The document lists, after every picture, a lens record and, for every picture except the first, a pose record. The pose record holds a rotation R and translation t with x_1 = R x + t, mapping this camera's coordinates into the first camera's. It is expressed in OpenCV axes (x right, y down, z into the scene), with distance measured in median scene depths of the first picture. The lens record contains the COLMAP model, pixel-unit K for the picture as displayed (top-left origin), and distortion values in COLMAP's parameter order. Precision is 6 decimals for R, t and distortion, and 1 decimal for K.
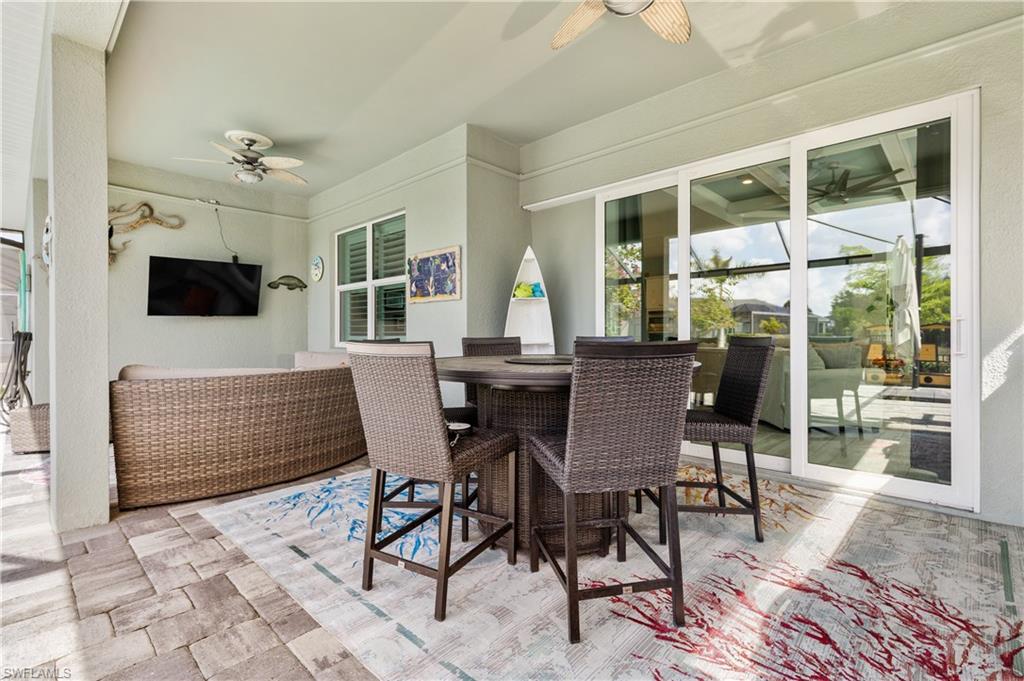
lens RADIAL K [[463.7, 0, 513.7], [0, 463.7, 338.0], [0, 0, 1]] dist [0.003894, 0.000189]
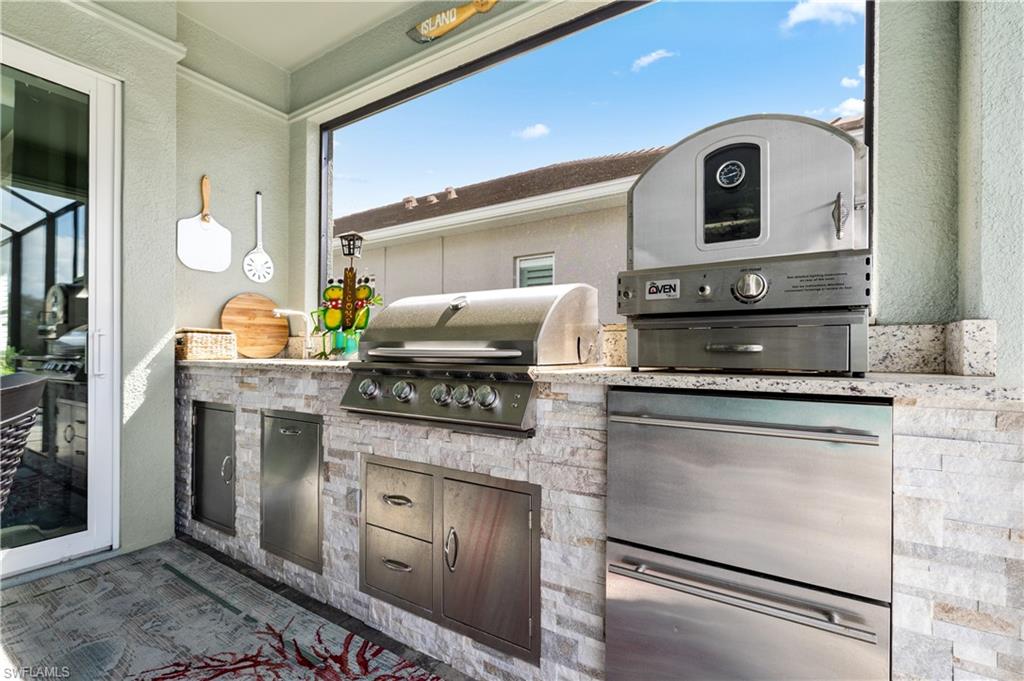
lens RADIAL K [[462.7, 0, 512.2], [0, 462.7, 353.4], [0, 0, 1]] dist [0.000731, 0.000023]
pose [[-0.186006, -0.000076, 0.982549, -0.035261], [-0.001476, 0.999999, -0.000202, -0.006111], [-0.982547, -0.001488, -0.186006, 0.434771]]
